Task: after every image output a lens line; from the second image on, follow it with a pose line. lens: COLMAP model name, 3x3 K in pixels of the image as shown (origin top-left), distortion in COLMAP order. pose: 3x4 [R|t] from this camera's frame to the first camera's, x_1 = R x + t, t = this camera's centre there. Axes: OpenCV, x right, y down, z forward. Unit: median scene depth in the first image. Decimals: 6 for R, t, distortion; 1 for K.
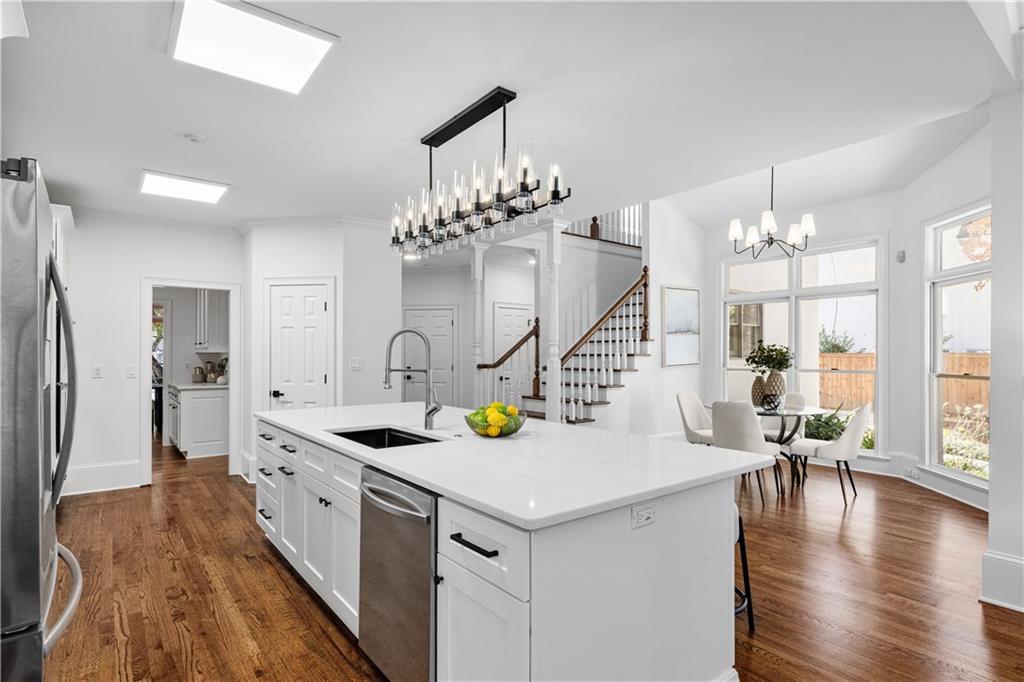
lens RADIAL K [[525.9, 0, 515.3], [0, 525.9, 348.6], [0, 0, 1]] dist [-0.000272, -0.000226]
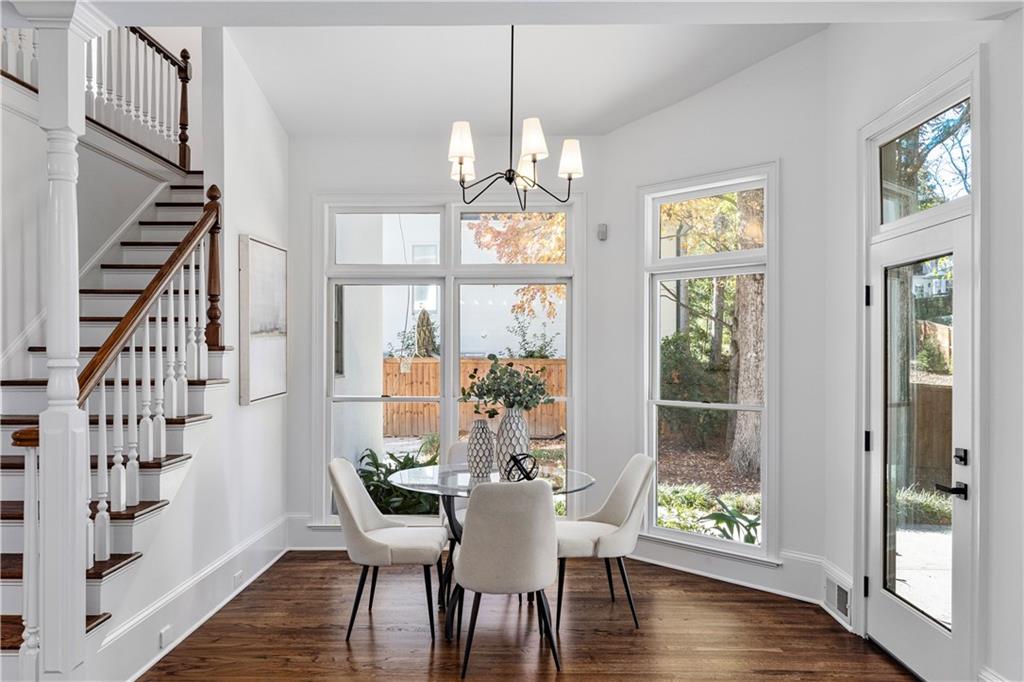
lens RADIAL K [[763.6, 0, 510.2], [0, 763.6, 344.9], [0, 0, 1]] dist [0.001170, -0.001199]
pose [[0.626224, 0.005954, 0.779621, -0.112617], [-0.006899, 0.999974, -0.002095, -0.019812], [-0.779613, -0.004066, 0.626248, 0.396066]]
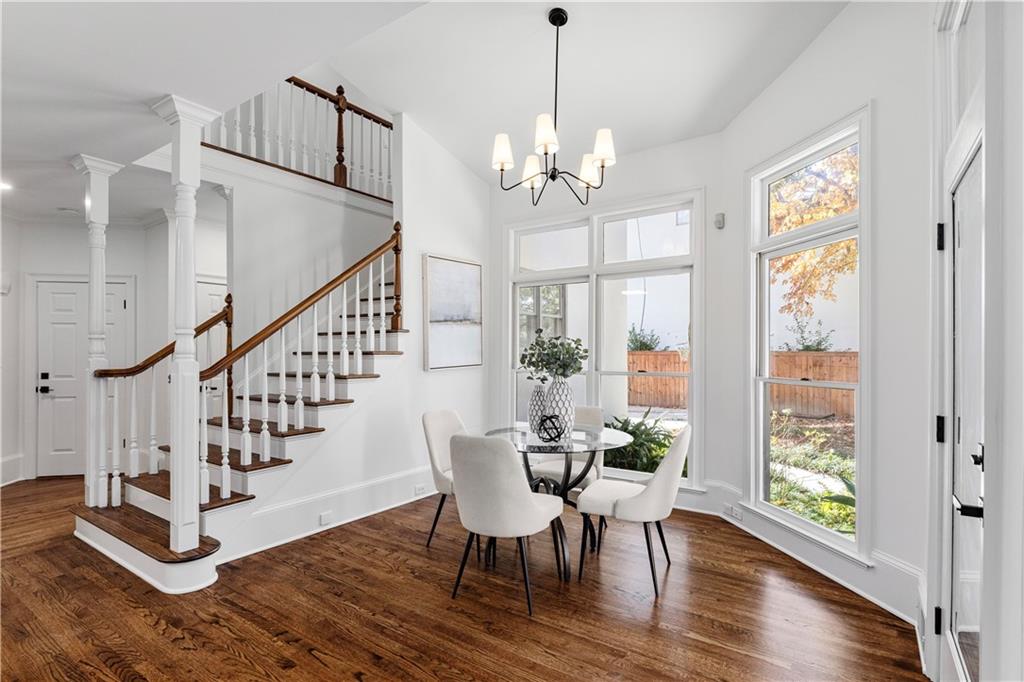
lens RADIAL K [[505.7, 0, 520.8], [0, 505.7, 348.7], [0, 0, 1]] dist [-0.002121, 0.001974]
pose [[0.952997, 0.000352, 0.302979, 0.208978], [-0.001416, 0.999994, 0.003292, 0.004384], [-0.302976, -0.003566, 0.952992, 0.340813]]
